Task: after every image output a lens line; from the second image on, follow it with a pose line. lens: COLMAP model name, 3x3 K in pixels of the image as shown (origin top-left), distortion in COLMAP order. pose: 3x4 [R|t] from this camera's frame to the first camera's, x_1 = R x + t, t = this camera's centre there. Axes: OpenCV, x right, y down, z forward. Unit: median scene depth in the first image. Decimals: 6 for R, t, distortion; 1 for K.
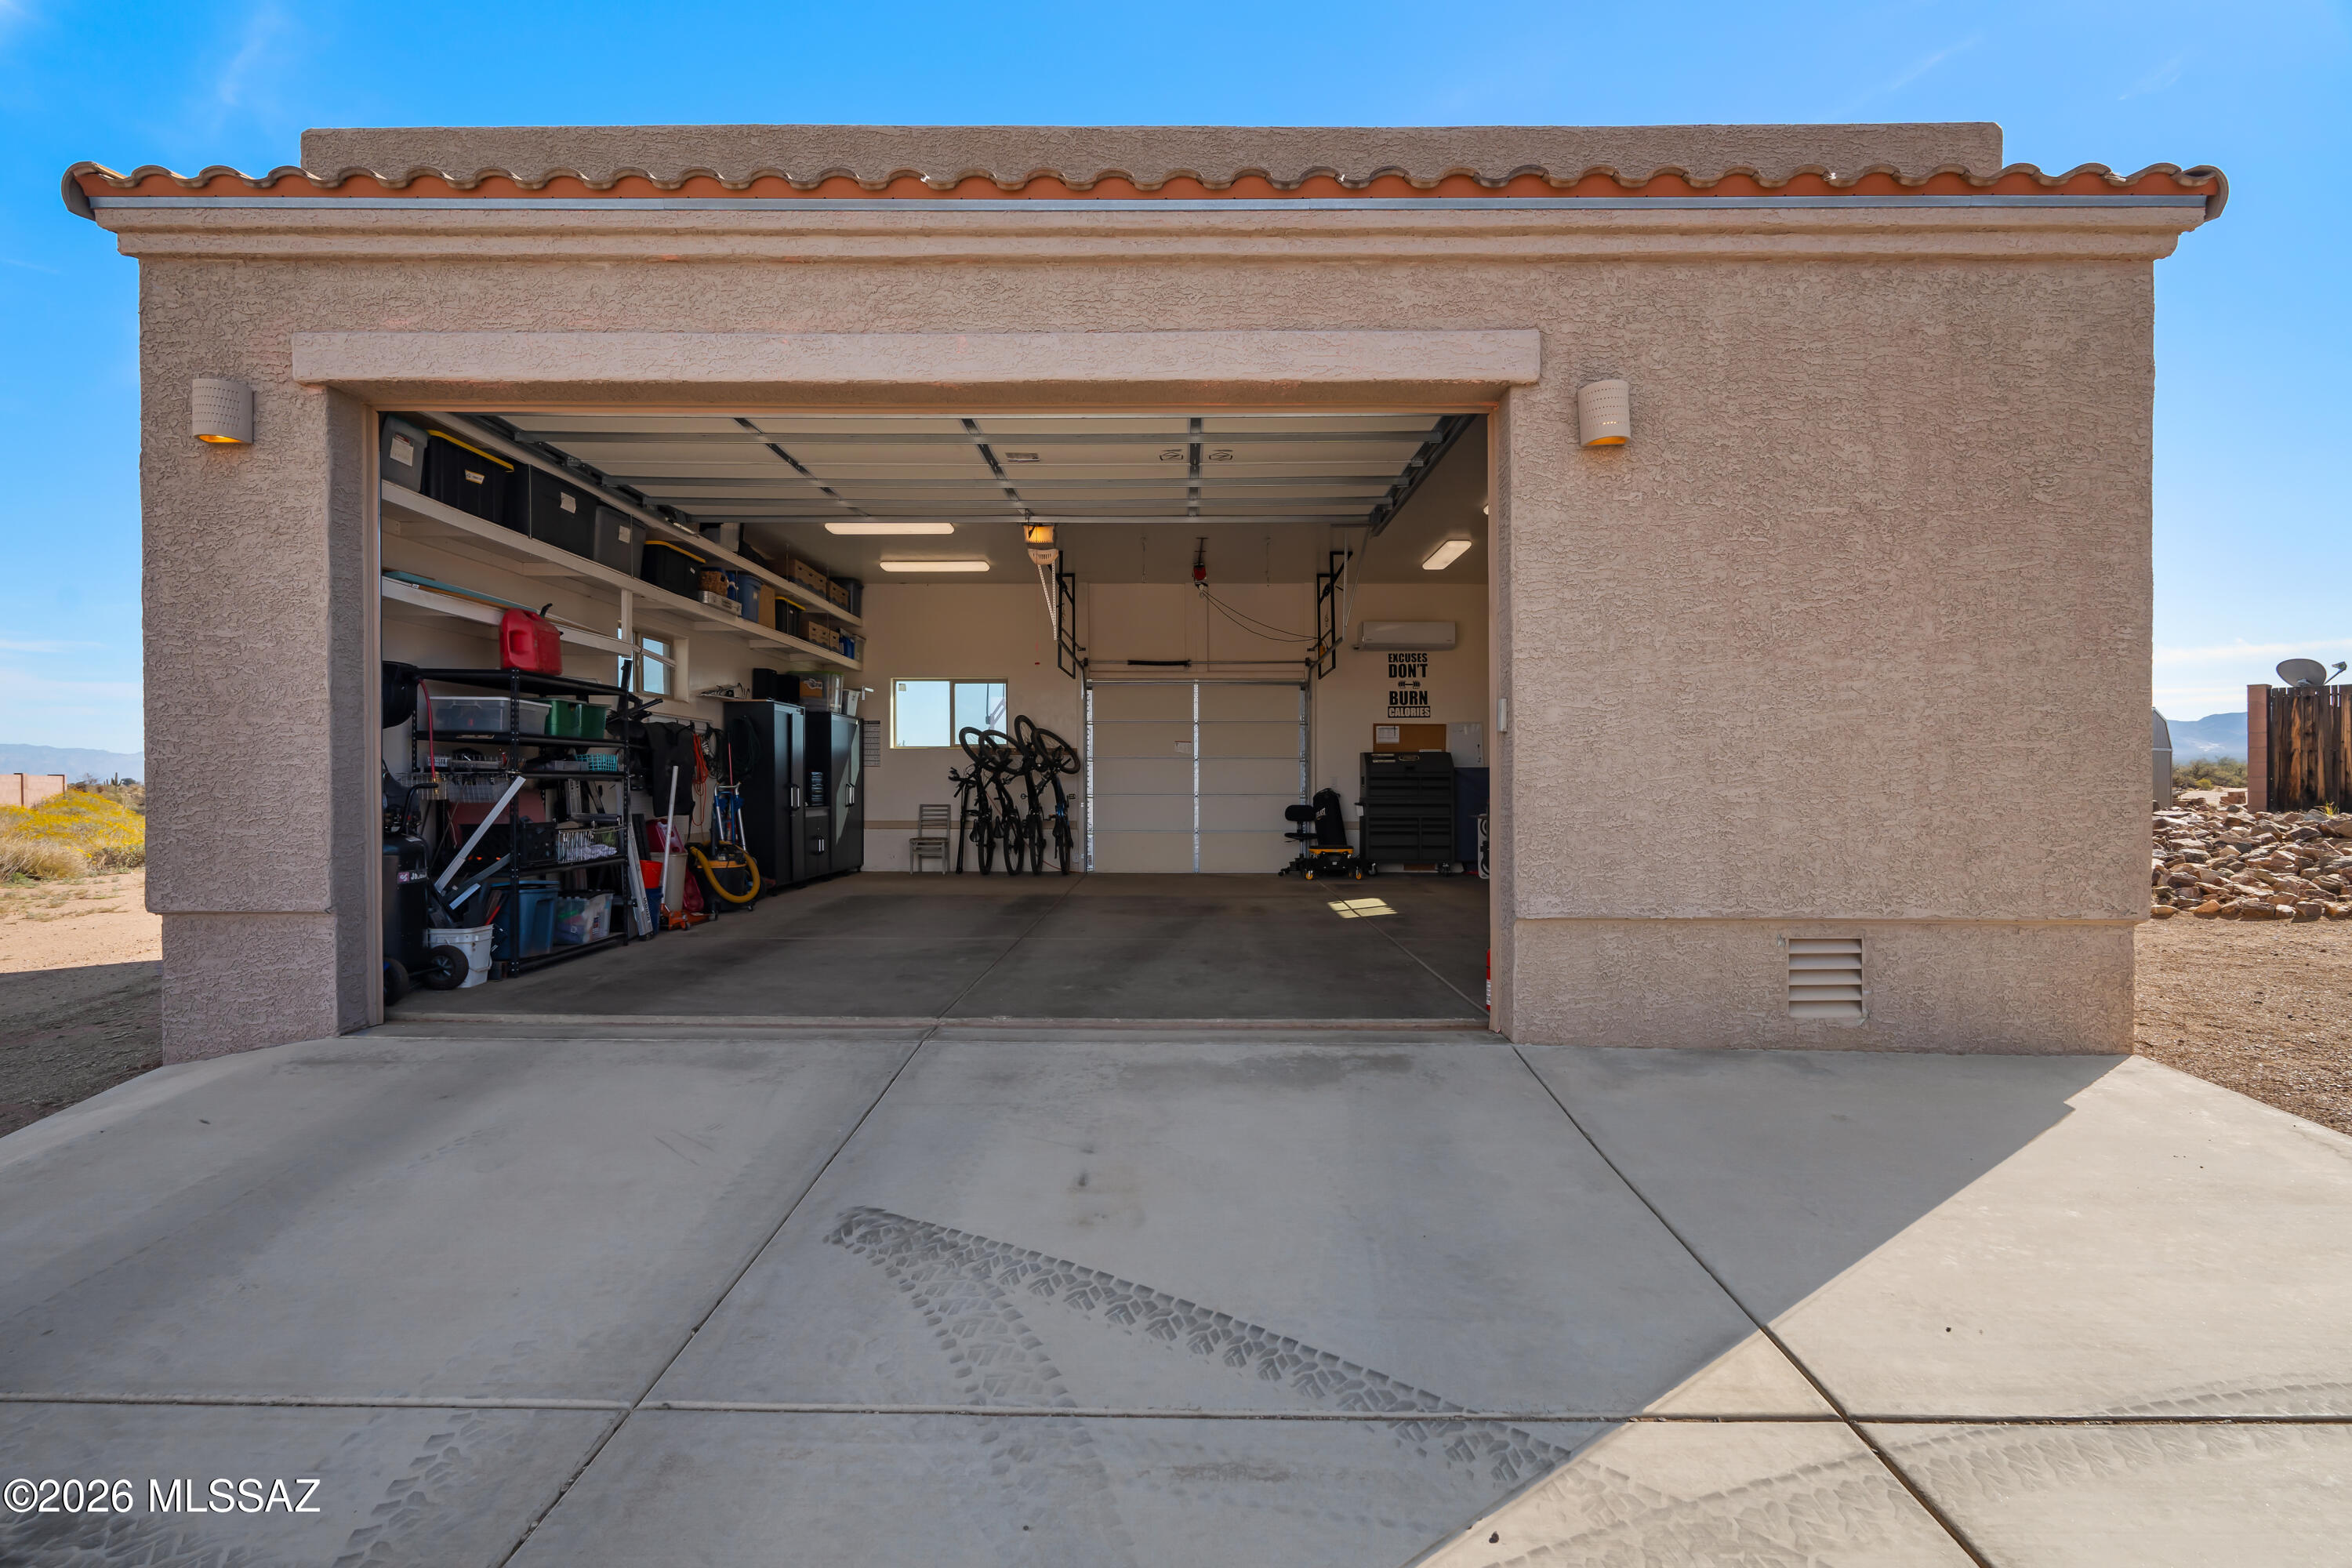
lens RADIAL K [[1035.9, 0, 1172.5], [0, 1035.9, 774.9], [0, 0, 1]] dist [-0.003736, 0.000071]
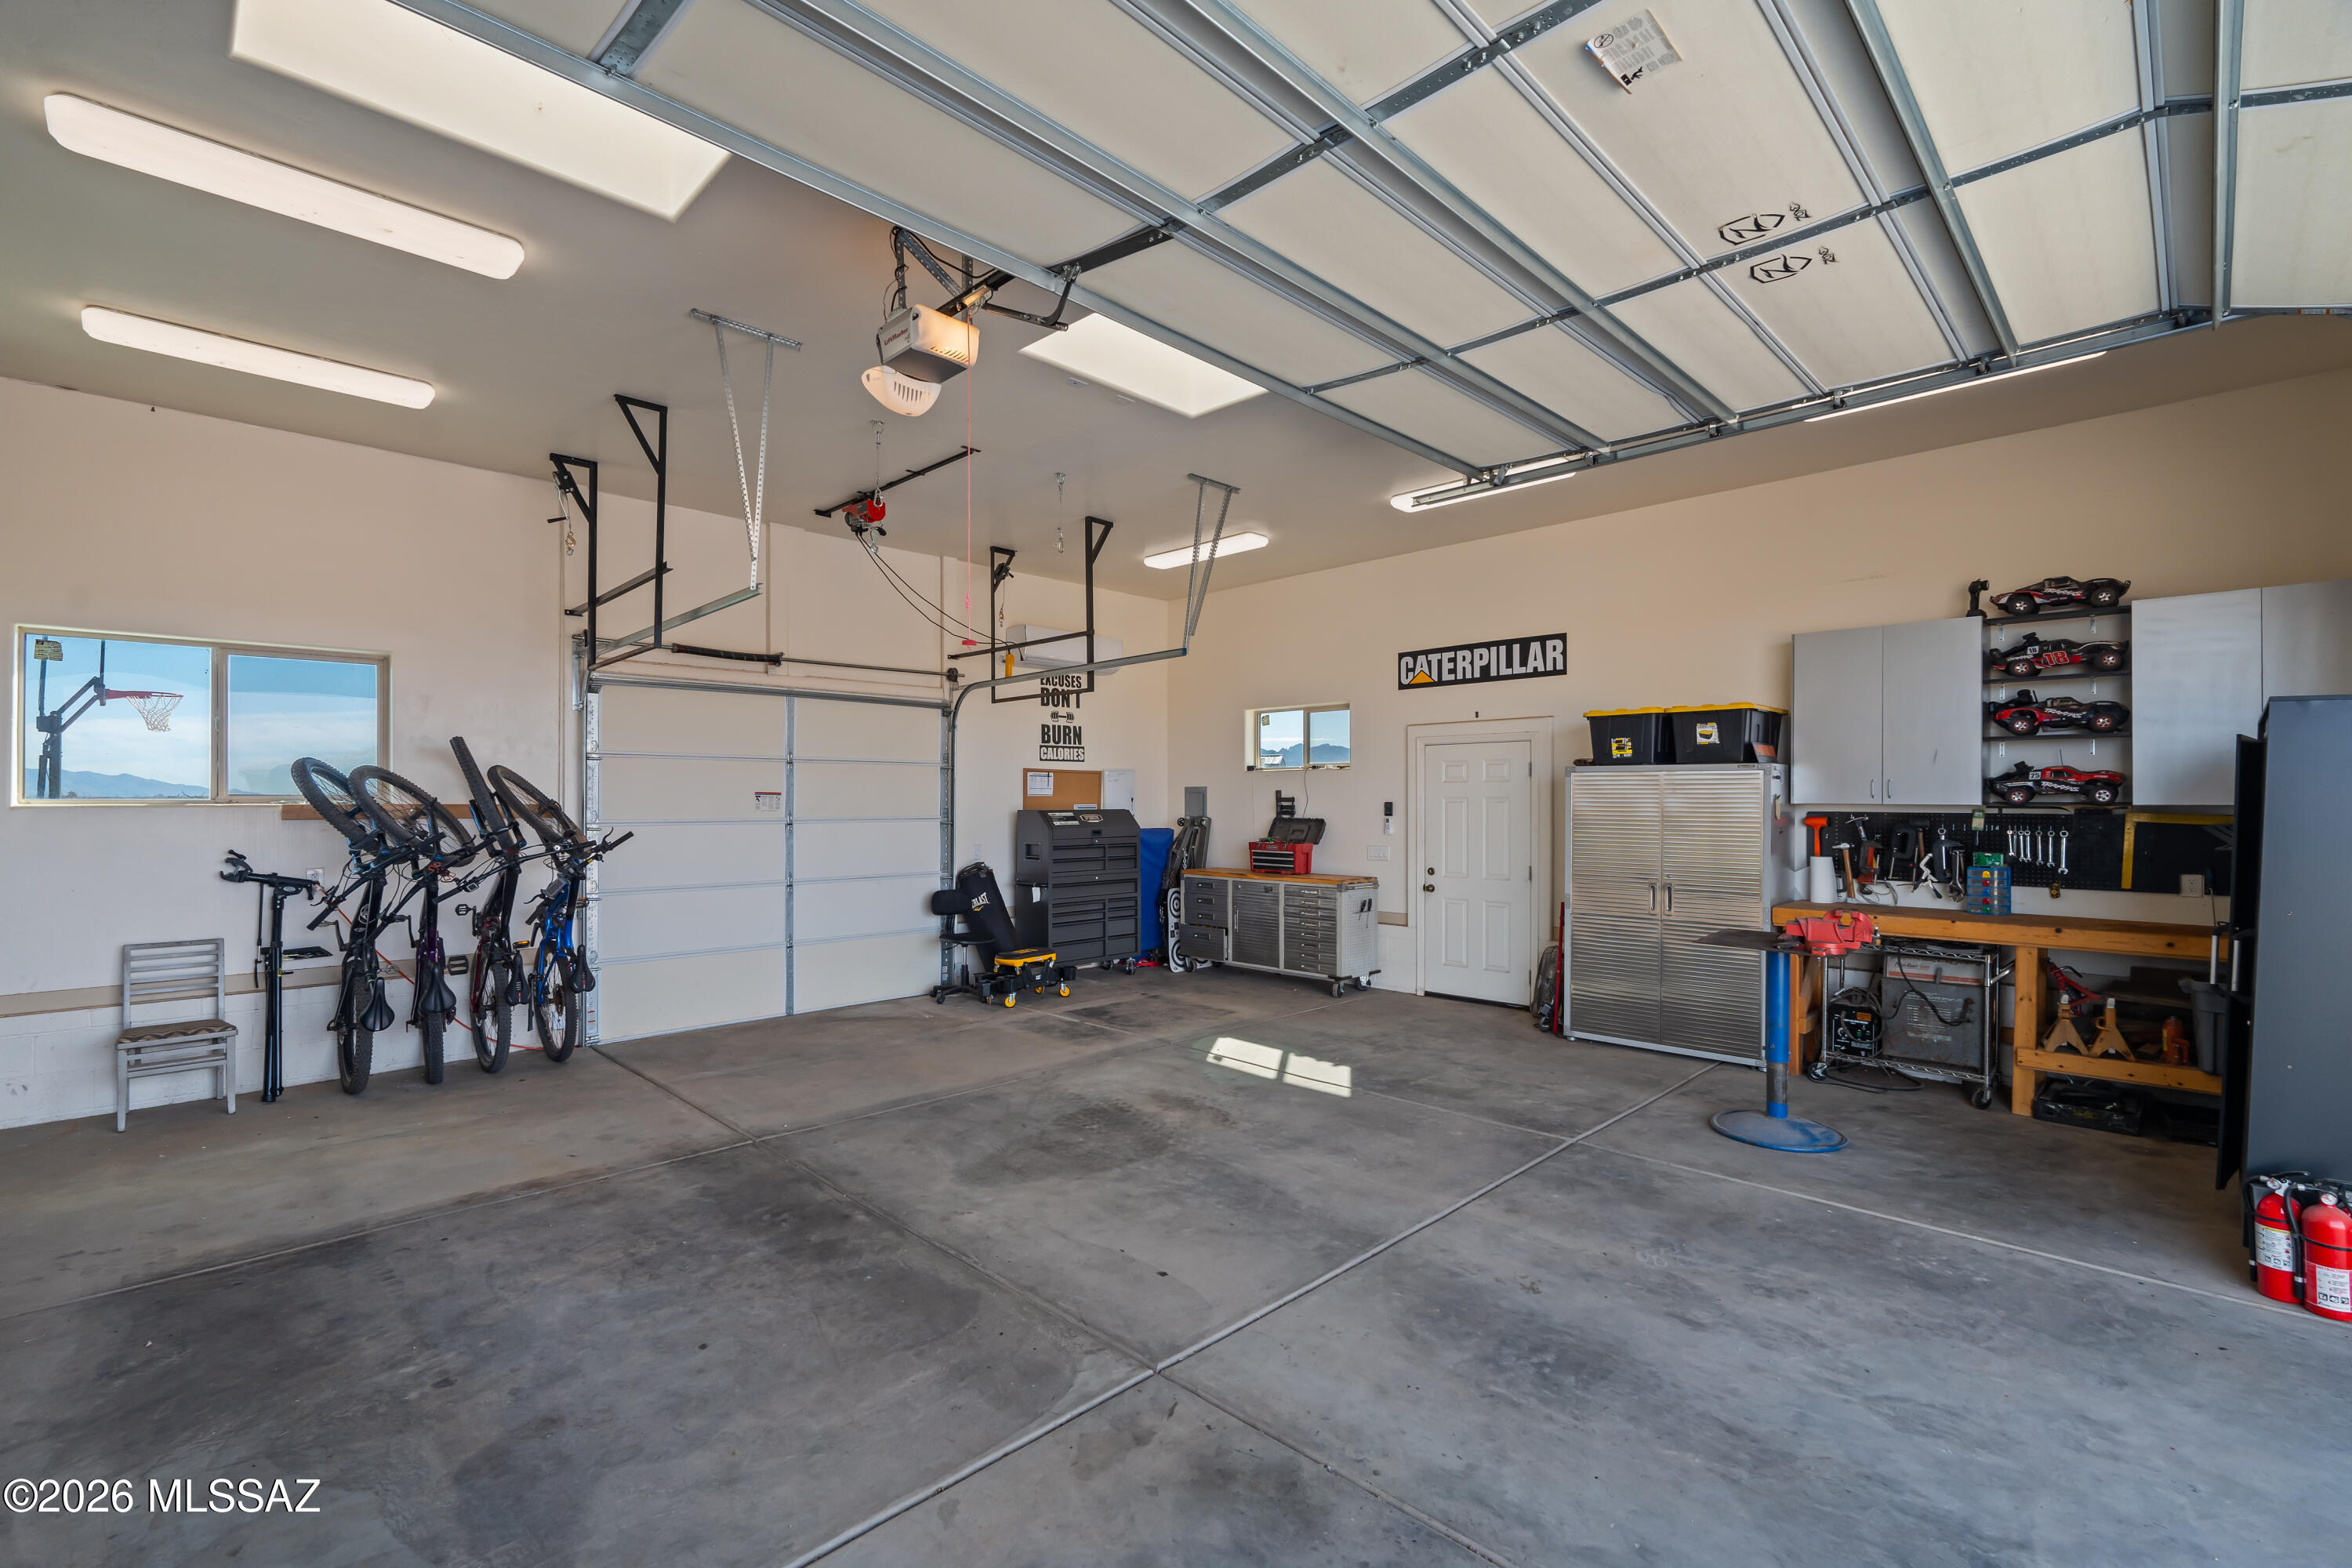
lens RADIAL K [[1034.3, 0, 1175.5], [0, 1034.3, 789.5], [0, 0, 1]] dist [-0.002149, -0.000374]
pose [[0.707891, 0.008537, 0.706270, -0.237786], [-0.006263, 0.999964, -0.005810, -0.032022], [-0.706294, -0.000311, 0.707918, 0.427000]]
